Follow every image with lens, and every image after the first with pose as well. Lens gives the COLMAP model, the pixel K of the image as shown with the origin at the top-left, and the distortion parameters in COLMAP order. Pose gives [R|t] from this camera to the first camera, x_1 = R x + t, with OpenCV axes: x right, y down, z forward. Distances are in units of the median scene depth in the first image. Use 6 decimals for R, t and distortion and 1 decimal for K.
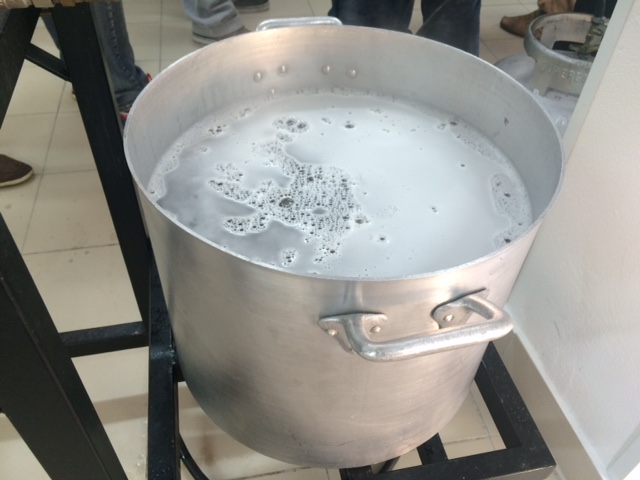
lens RADIAL K [[560.7, 0, 320.0], [0, 560.7, 240.0], [0, 0, 1]] dist [-0.009287, -0.007140]
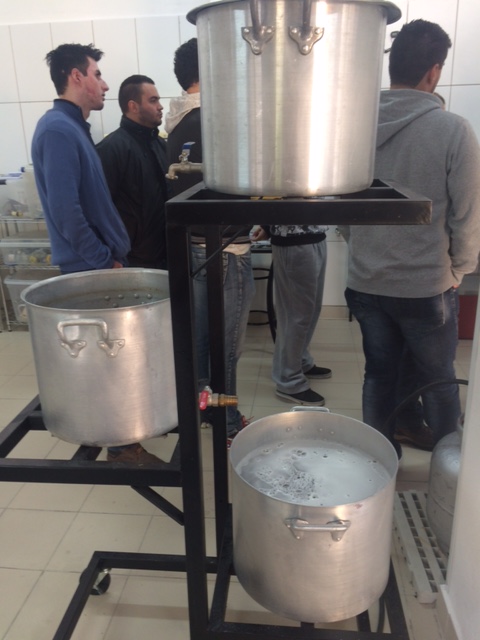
lens RADIAL K [[560.7, 0, 240.0], [0, 560.7, 320.0], [0, 0, 1]] dist [-0.009287, -0.007140]
pose [[0.948232, 0.046571, -0.314146, 0.384694], [-0.174722, 0.902527, -0.393594, 0.220163], [0.265195, 0.428107, 0.863942, -1.138094]]
